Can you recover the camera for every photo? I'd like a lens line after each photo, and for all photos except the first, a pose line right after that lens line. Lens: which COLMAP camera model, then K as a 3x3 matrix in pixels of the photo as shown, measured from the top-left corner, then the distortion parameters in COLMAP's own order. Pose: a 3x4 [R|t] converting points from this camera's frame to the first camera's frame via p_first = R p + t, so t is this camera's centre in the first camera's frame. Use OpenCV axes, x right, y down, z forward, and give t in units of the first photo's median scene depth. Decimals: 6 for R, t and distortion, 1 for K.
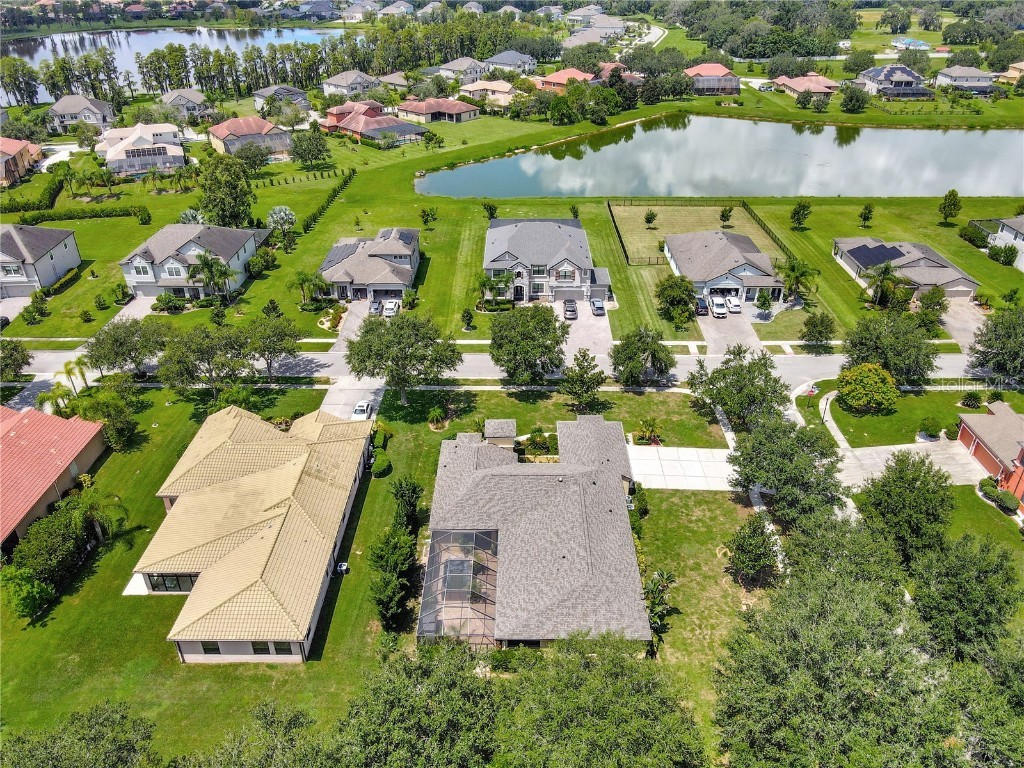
lens RADIAL K [[763.2, 0, 512.0], [0, 763.2, 384.0], [0, 0, 1]] dist [0.023842, 0.008580]
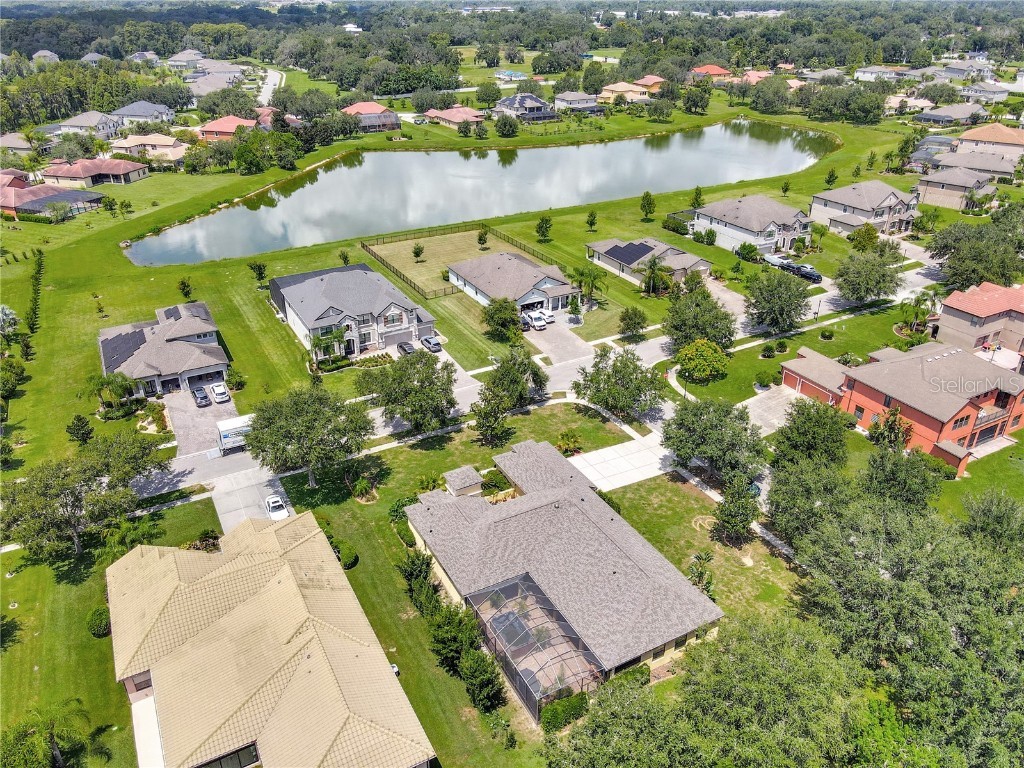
lens RADIAL K [[763.2, 0, 512.0], [0, 763.2, 384.0], [0, 0, 1]] dist [0.023842, 0.008580]
pose [[0.872327, -0.227816, 0.432602, -0.207788], [0.246115, 0.969138, 0.014083, -0.032446], [-0.422460, 0.094185, 0.901475, 0.049026]]
